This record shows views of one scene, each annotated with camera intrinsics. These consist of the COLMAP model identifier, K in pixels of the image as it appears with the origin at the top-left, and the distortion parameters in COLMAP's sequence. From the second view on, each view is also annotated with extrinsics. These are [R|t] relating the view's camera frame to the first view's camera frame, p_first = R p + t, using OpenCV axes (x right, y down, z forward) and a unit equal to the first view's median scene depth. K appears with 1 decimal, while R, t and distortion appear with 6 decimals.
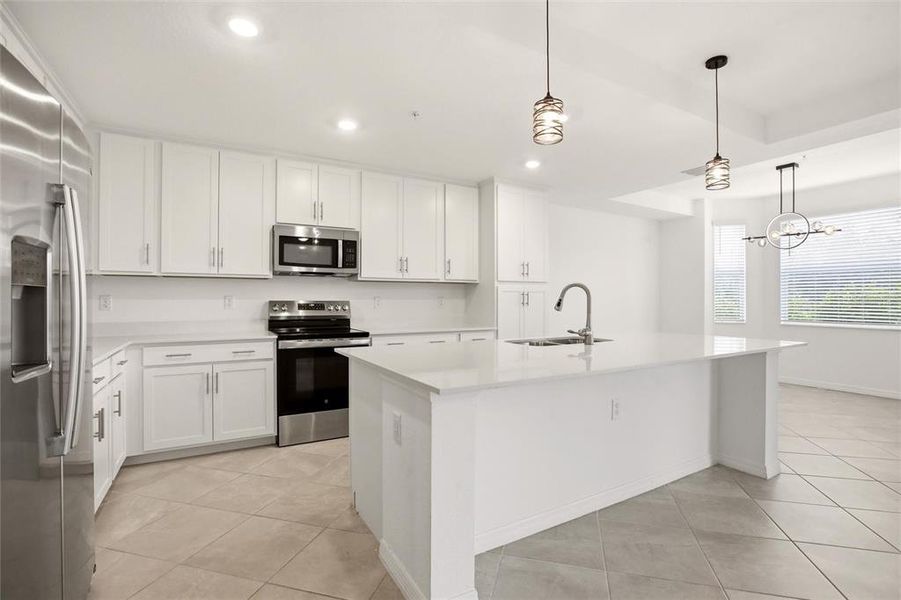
lens RADIAL K [[419.8, 0, 454.0], [0, 419.8, 299.1], [0, 0, 1]] dist [-0.027805, 0.000160]
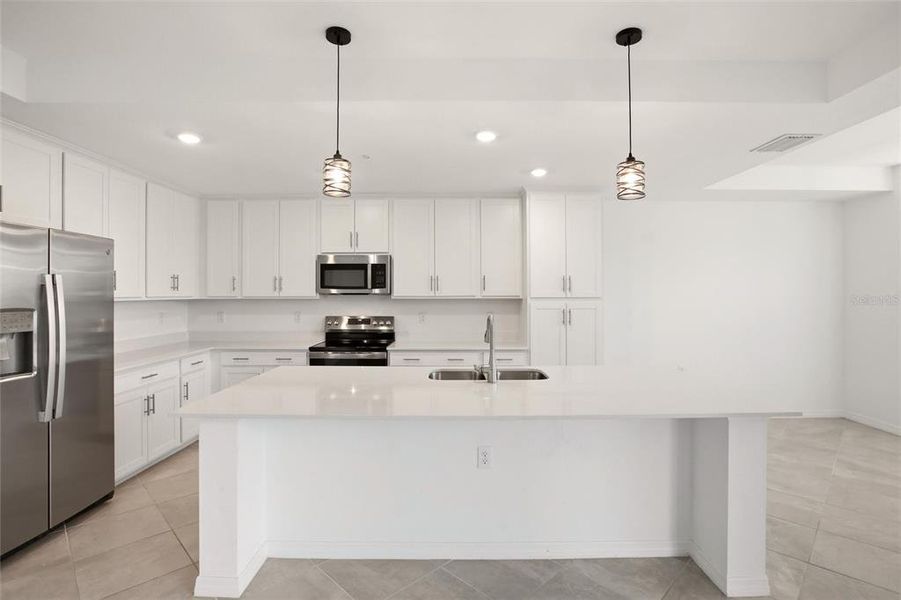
lens RADIAL K [[443.2, 0, 449.0], [0, 443.2, 289.5], [0, 0, 1]] dist [-0.031680, 0.000469]
pose [[0.861762, -0.007106, -0.507264, 0.519088], [0.002615, 0.999951, -0.009565, -0.060947], [0.507307, 0.006916, 0.861738, 0.079480]]
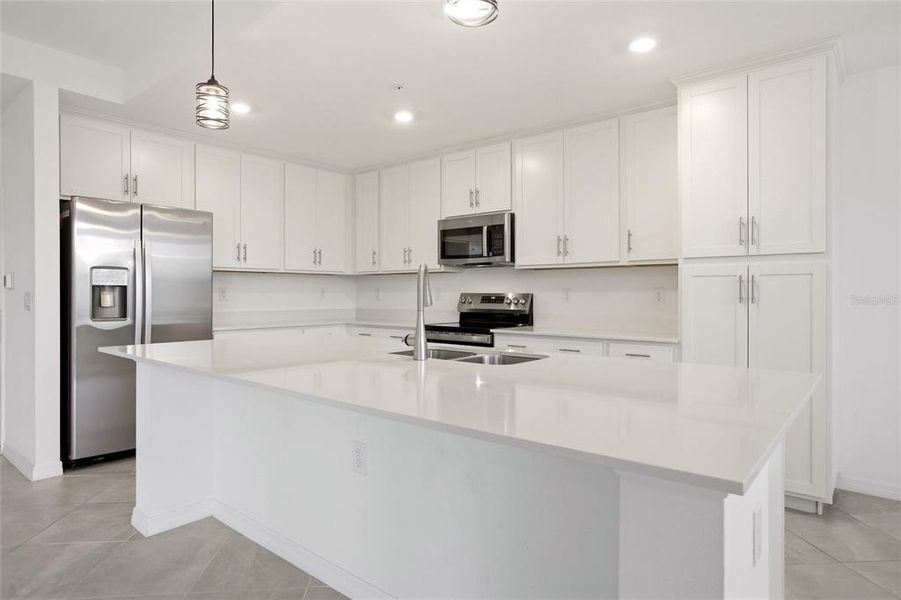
lens RADIAL K [[521.3, 0, 450.5], [0, 521.3, 294.0], [0, 0, 1]] dist [-0.002697, 0.000103]
pose [[0.343453, 0.001464, -0.939169, 0.764587], [0.000232, 0.999999, 0.001644, 0.004020], [0.939170, -0.000782, 0.343452, 0.541611]]
